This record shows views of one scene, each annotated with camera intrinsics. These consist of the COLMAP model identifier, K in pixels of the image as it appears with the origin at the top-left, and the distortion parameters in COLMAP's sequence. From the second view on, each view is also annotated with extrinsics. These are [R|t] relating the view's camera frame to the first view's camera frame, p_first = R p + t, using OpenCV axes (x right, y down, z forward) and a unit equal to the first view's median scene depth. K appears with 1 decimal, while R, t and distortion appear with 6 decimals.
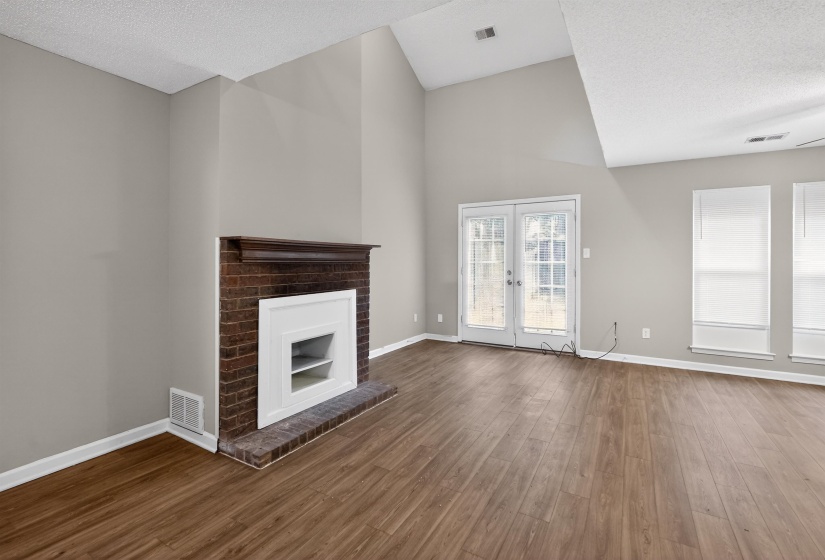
lens RADIAL K [[377.1, 0, 406.8], [0, 377.1, 263.1], [0, 0, 1]] dist [-0.019895, 0.002542]
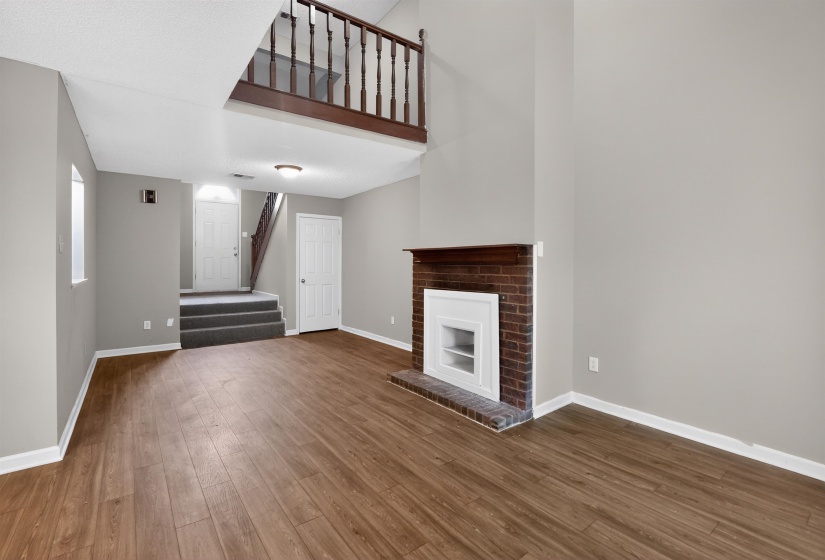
lens RADIAL K [[377.1, 0, 416.1], [0, 377.1, 261.3], [0, 0, 1]] dist [-0.019895, 0.002542]
pose [[-0.364040, -0.007064, -0.931357, 0.737402], [-0.006303, 0.999967, -0.005121, -0.003961], [0.931362, 0.004006, -0.364072, 1.072518]]
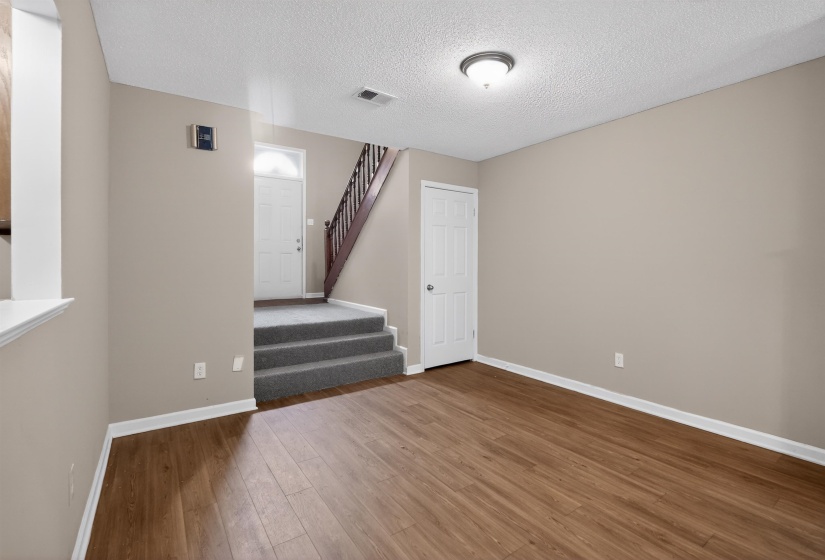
lens RADIAL K [[377.1, 0, 411.4], [0, 377.1, 262.6], [0, 0, 1]] dist [-0.019895, 0.002542]
pose [[-0.414639, -0.002852, -0.909982, 0.317489], [-0.007463, 0.999972, 0.000266, 0.008896], [0.909956, 0.006901, -0.414648, 0.331245]]
